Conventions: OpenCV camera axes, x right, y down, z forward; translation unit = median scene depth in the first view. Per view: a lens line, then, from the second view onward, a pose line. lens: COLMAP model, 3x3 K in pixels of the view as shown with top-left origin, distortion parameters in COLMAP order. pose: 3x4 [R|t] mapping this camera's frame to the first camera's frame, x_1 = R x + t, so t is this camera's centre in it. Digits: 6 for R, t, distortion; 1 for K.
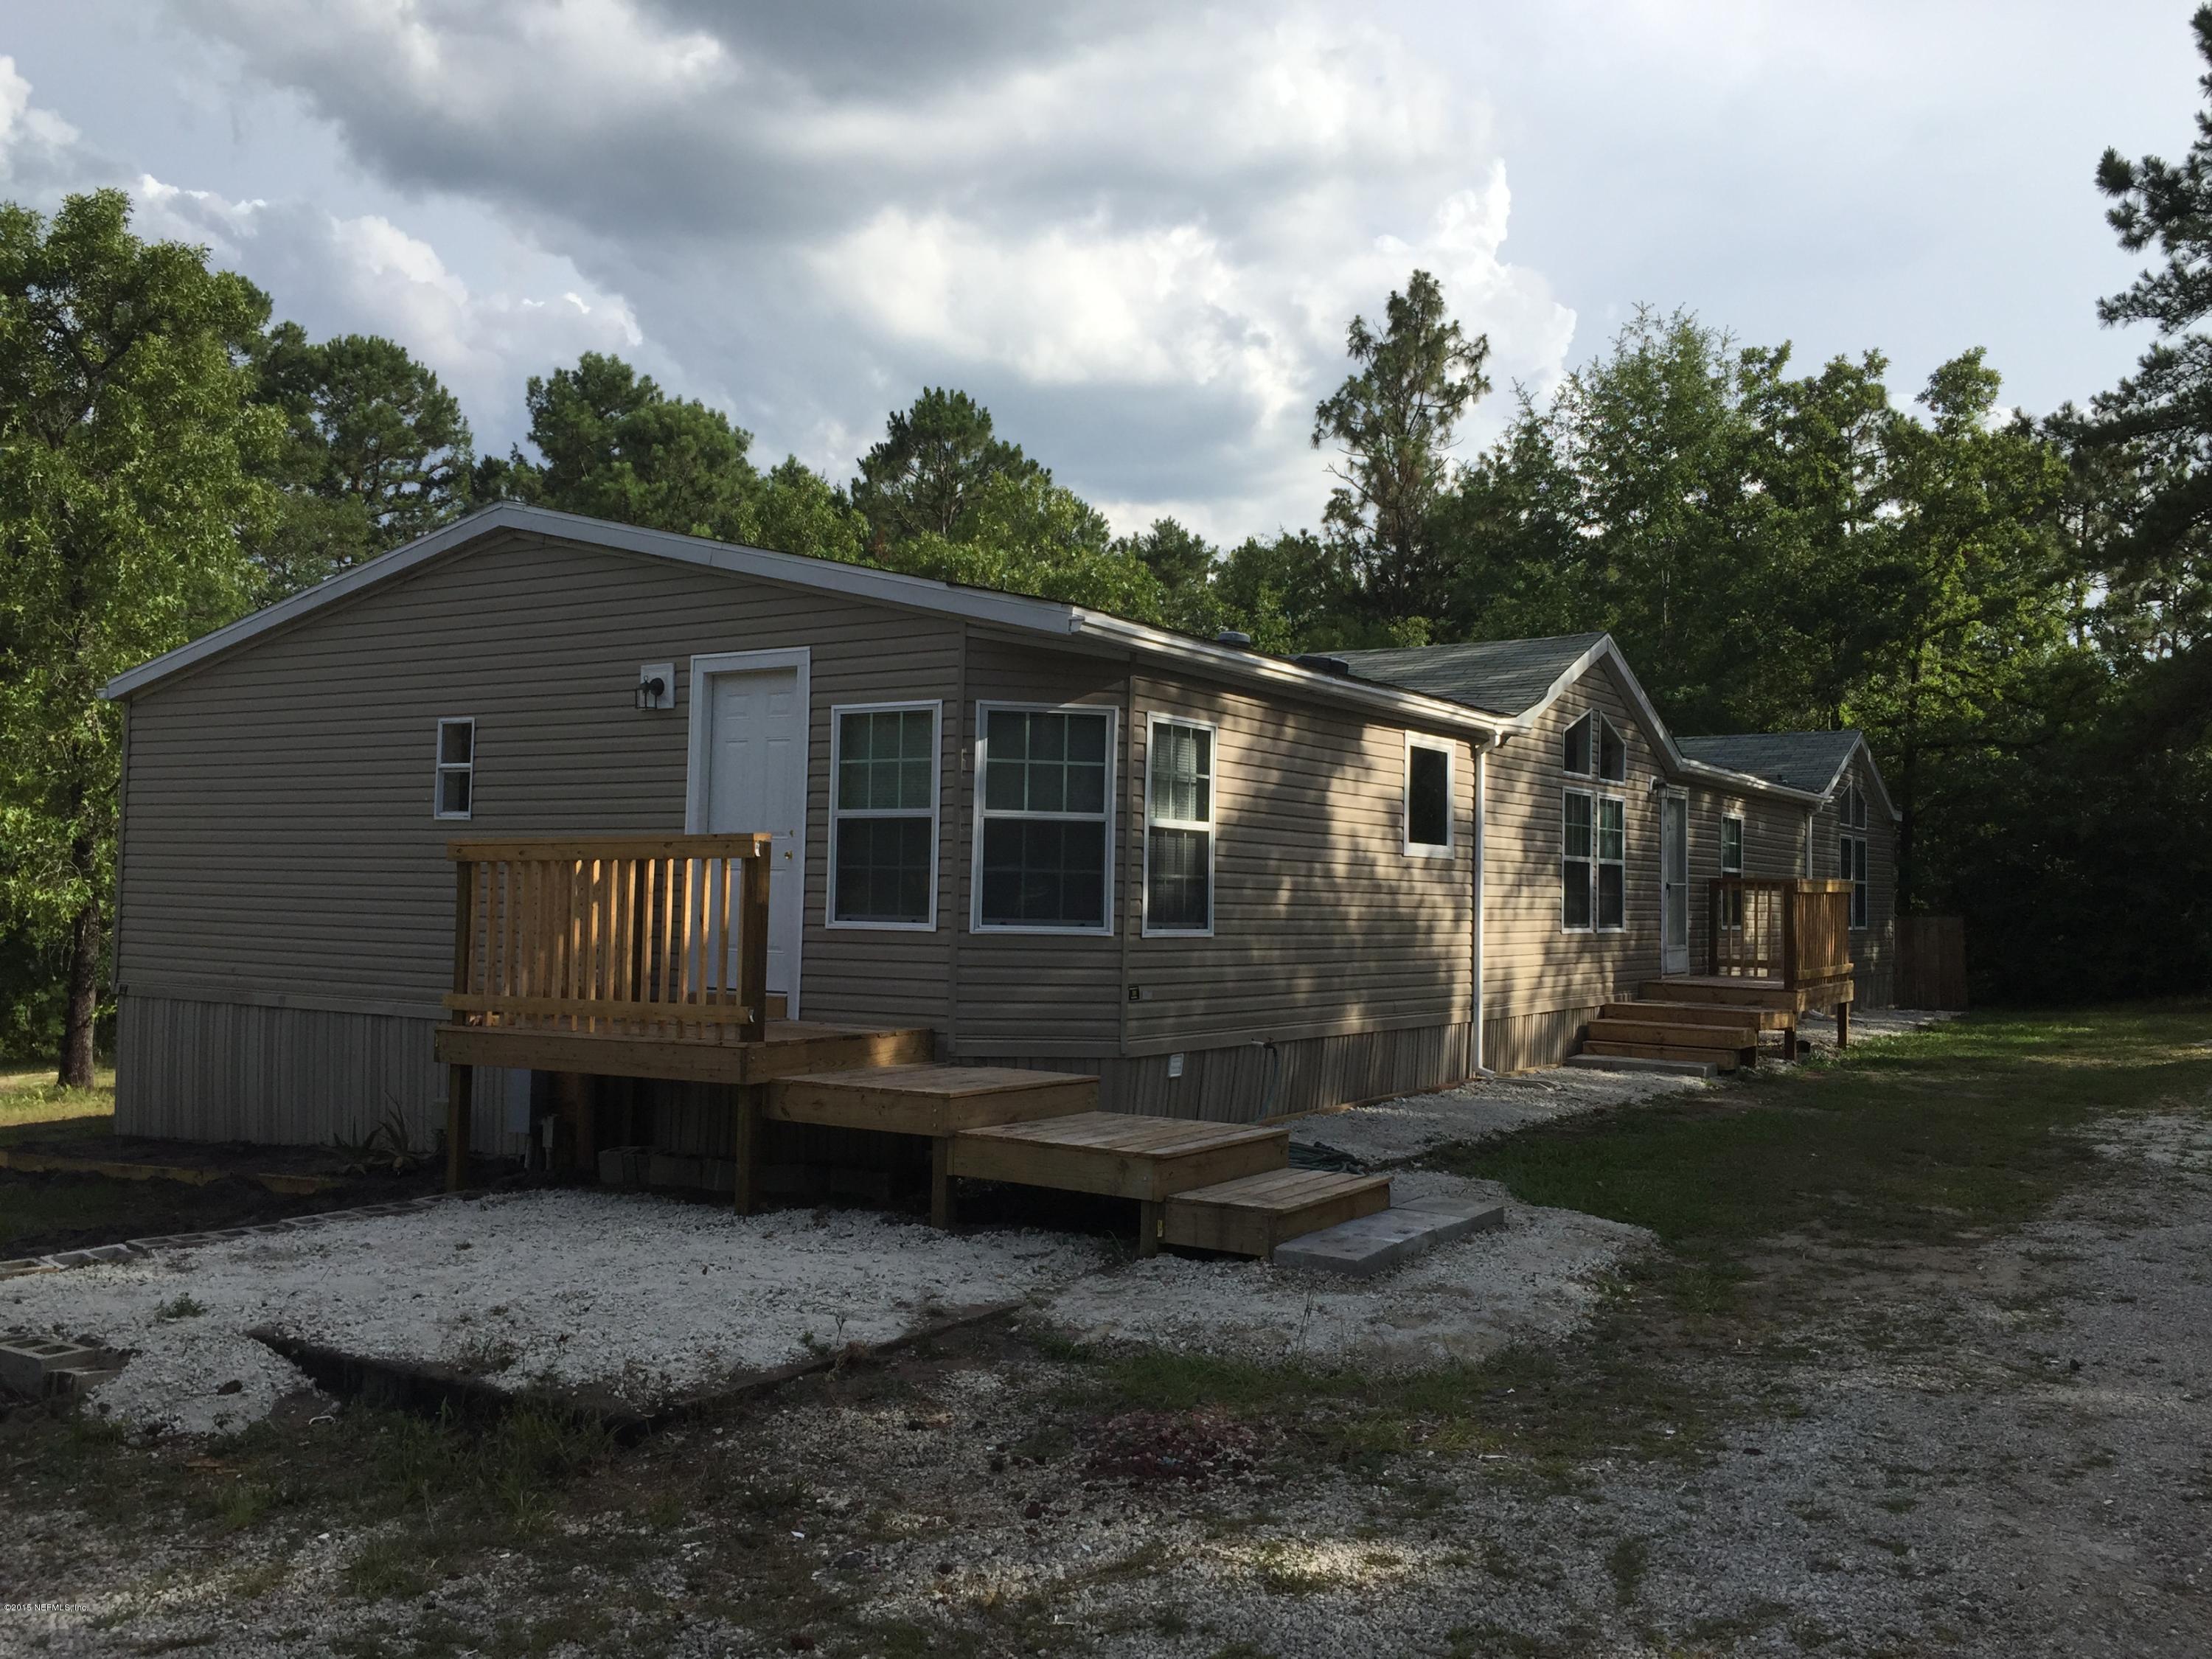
lens RADIAL K [[1894.5, 0, 1109.2], [0, 1894.5, 824.8], [0, 0, 1]] dist [0.084103, -0.128282]
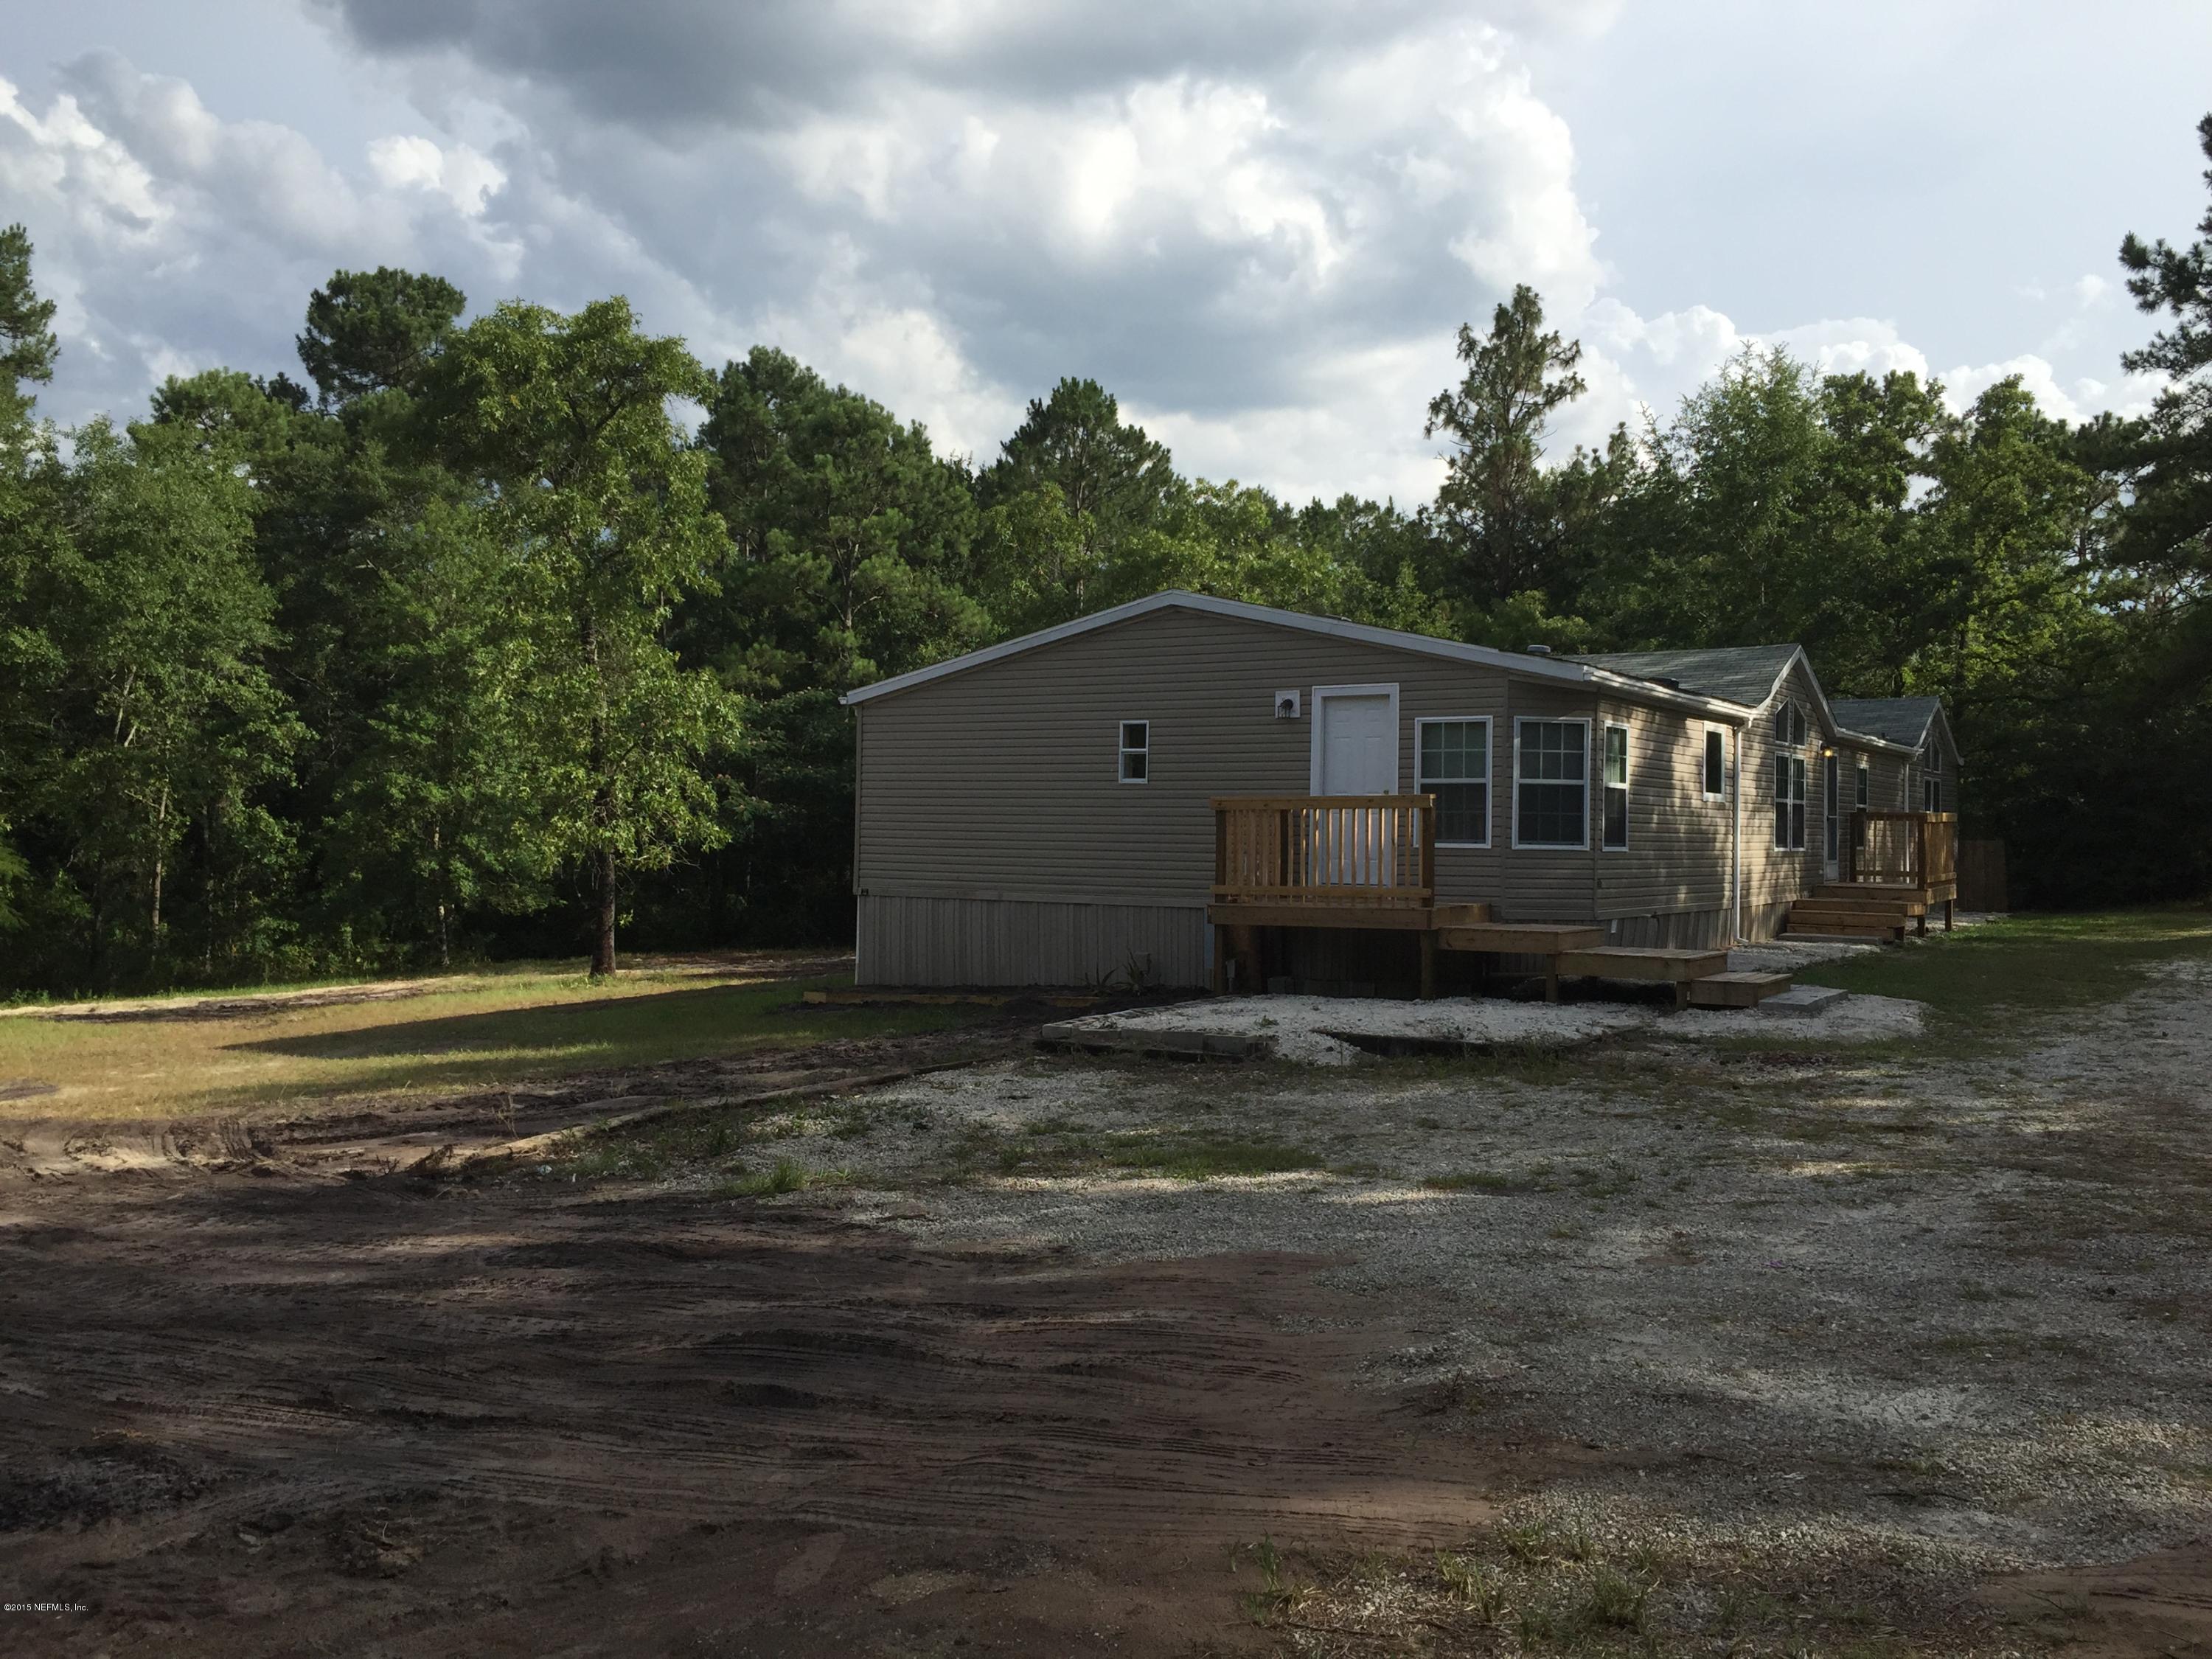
lens RADIAL K [[1897.3, 0, 1105.2], [0, 1897.3, 823.0], [0, 0, 1]] dist [0.086607, -0.128426]
pose [[0.999939, -0.006781, 0.008706, -0.140264], [0.006477, 0.999385, 0.034473, -0.009130], [-0.008935, -0.034414, 0.999368, -0.228305]]
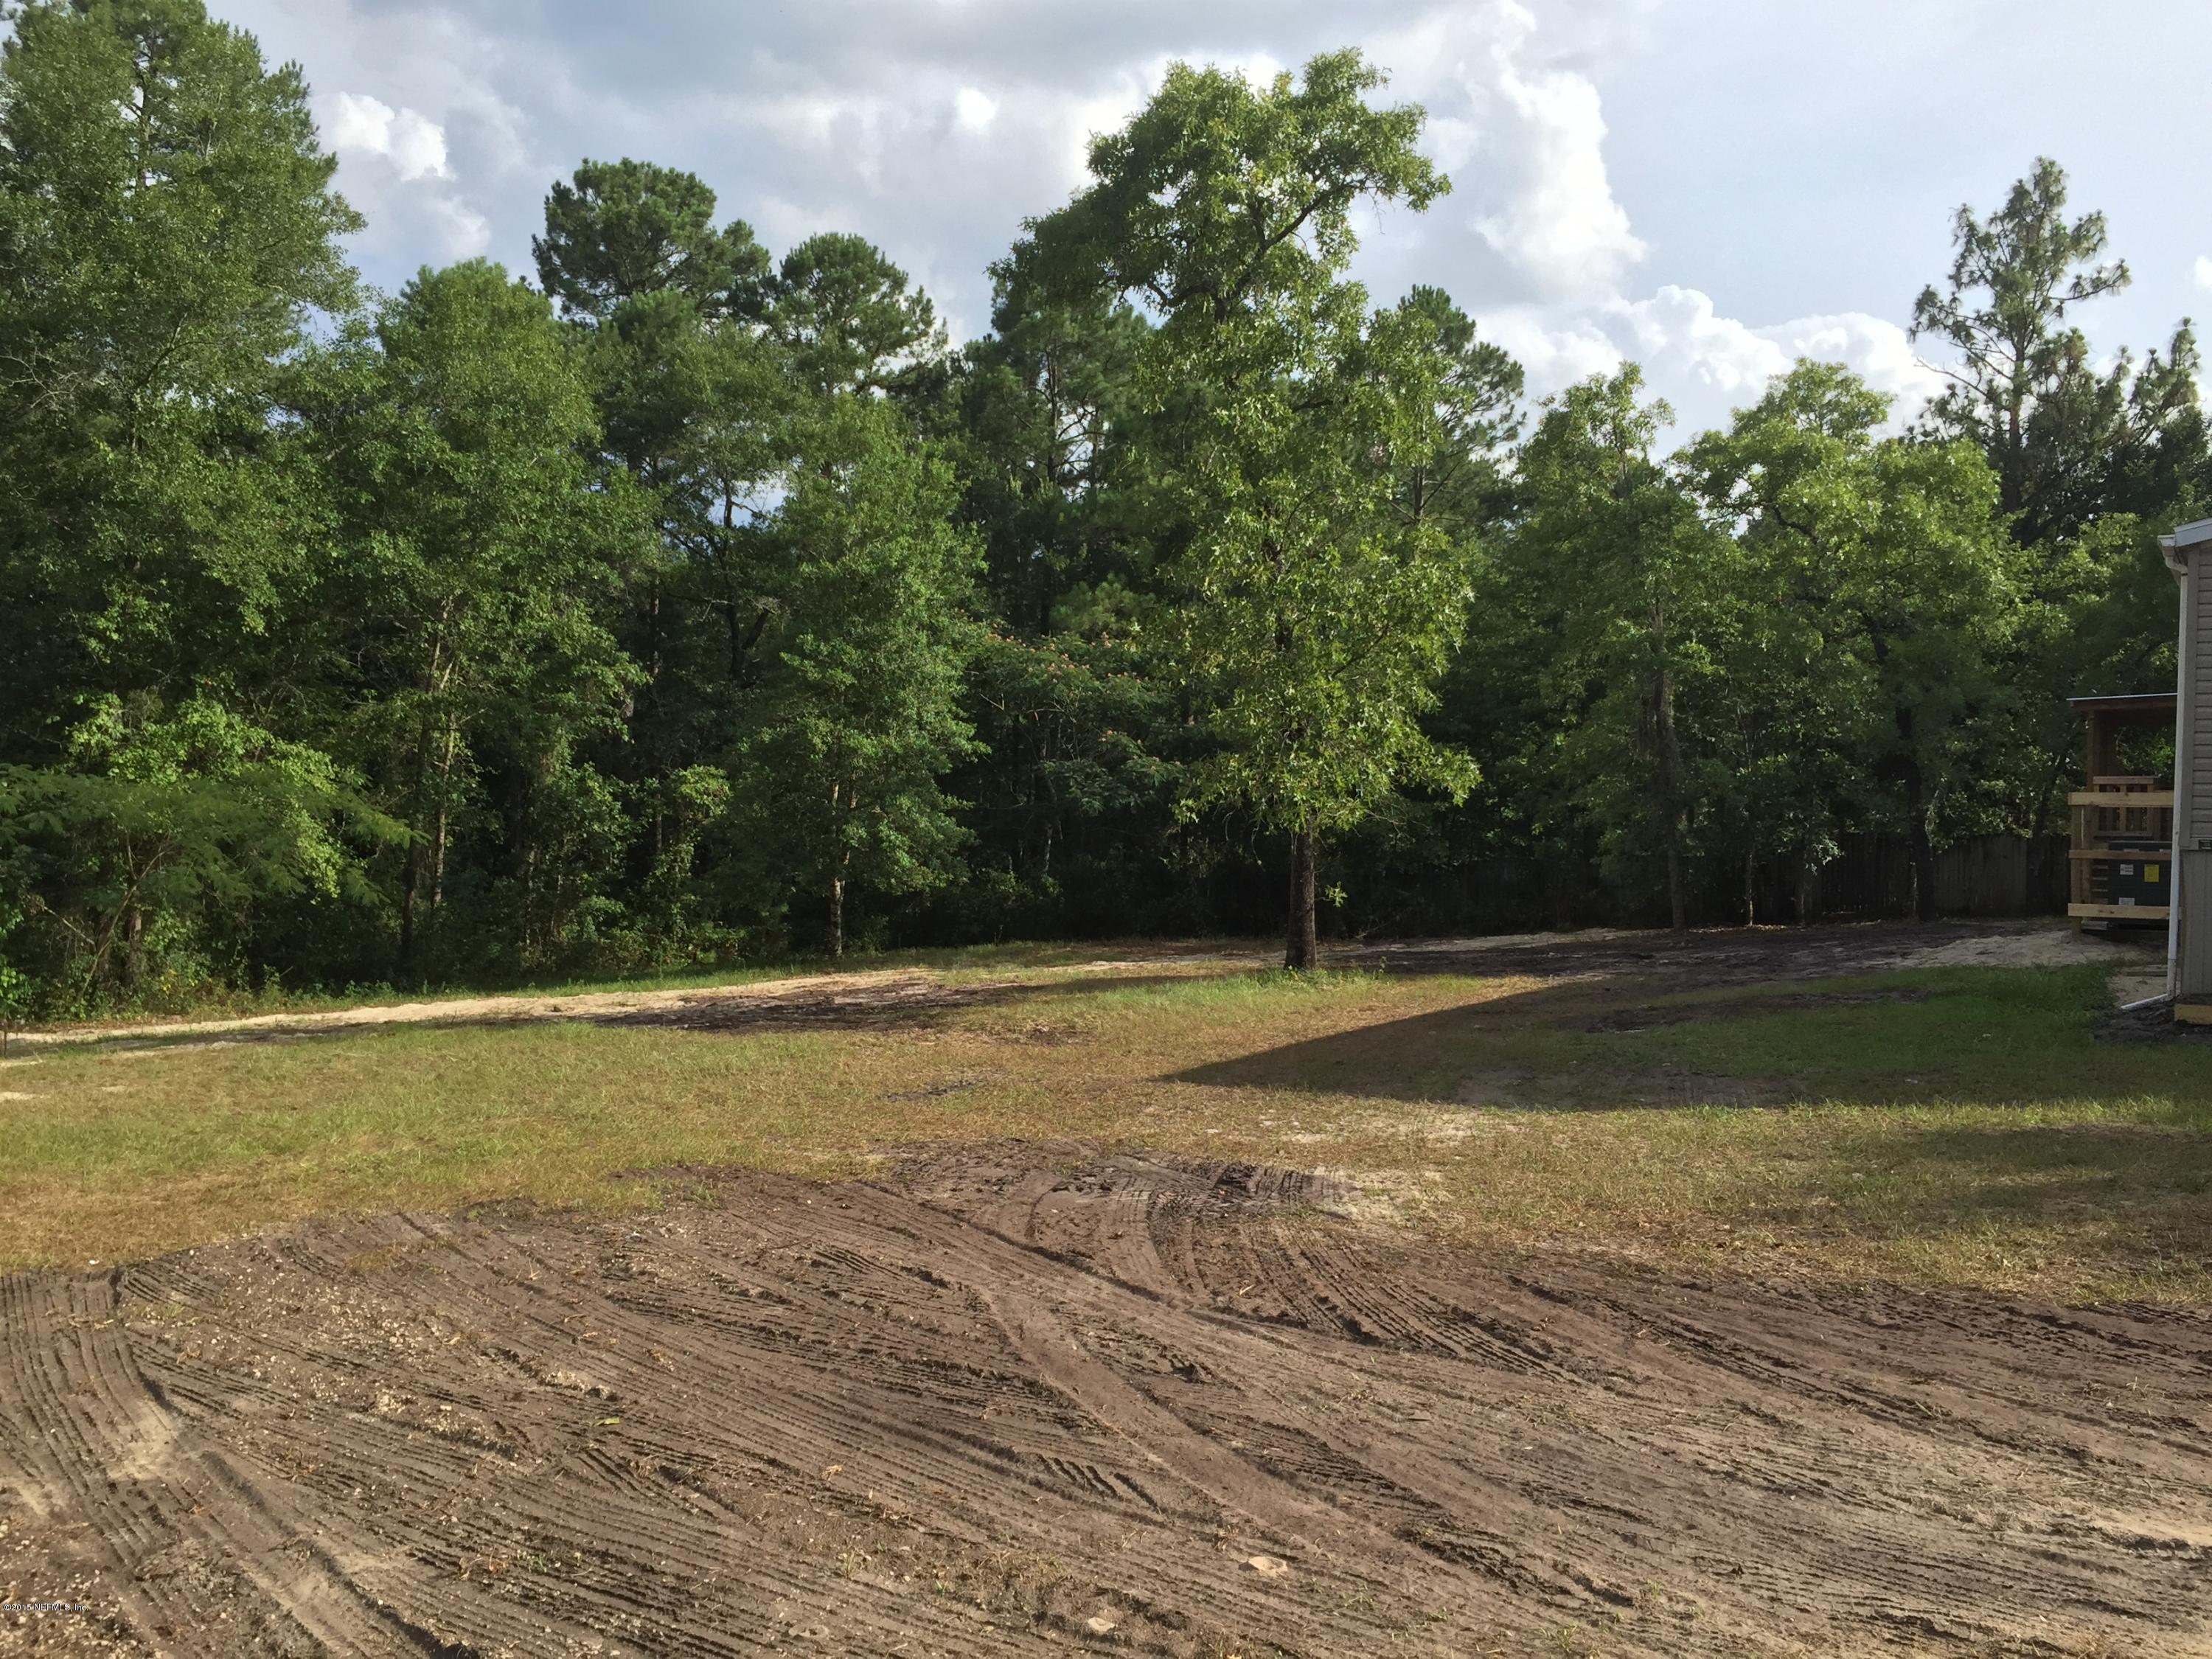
lens RADIAL K [[1900.6, 0, 1112.7], [0, 1900.6, 804.1], [0, 0, 1]] dist [0.082709, -0.106356]
pose [[0.999777, -0.001352, 0.021069, -0.463098], [0.000727, 0.999560, 0.029648, 0.014538], [-0.021100, -0.029626, 0.999338, 0.011771]]
